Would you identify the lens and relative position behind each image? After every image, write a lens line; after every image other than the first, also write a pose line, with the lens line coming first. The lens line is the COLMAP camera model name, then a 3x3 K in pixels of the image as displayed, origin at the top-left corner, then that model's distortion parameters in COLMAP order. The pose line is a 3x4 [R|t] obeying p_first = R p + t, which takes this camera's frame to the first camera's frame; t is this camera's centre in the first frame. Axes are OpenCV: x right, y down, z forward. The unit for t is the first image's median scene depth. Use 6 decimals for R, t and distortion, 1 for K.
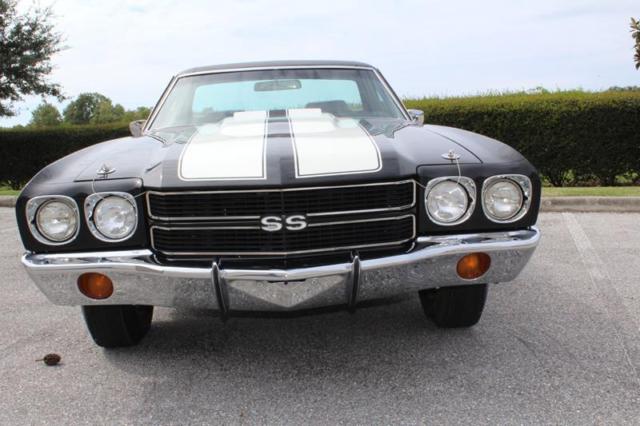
lens RADIAL K [[617.6, 0, 316.6], [0, 617.6, 213.3], [0, 0, 1]] dist [-0.141476, 0.152700]
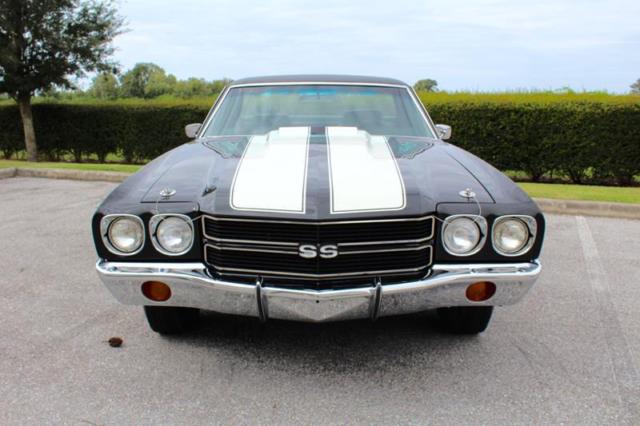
lens RADIAL K [[576.6, 0, 318.2], [0, 576.6, 215.8], [0, 0, 1]] dist [-0.149943, 0.143740]
pose [[0.997173, 0.053017, -0.053255, 0.000873], [-0.049979, 0.997131, 0.056850, -0.096895], [0.056116, -0.054028, 0.996961, -0.071683]]
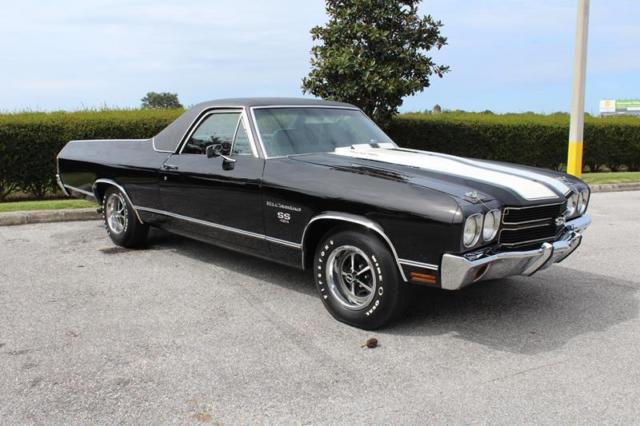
lens RADIAL K [[581.2, 0, 317.7], [0, 581.2, 213.8], [0, 0, 1]] dist [-0.142800, 0.132487]
pose [[0.741646, -0.065592, 0.667577, -1.502153], [0.059577, 0.997716, 0.031843, -0.088371], [-0.668141, 0.016156, 0.743859, 0.179457]]
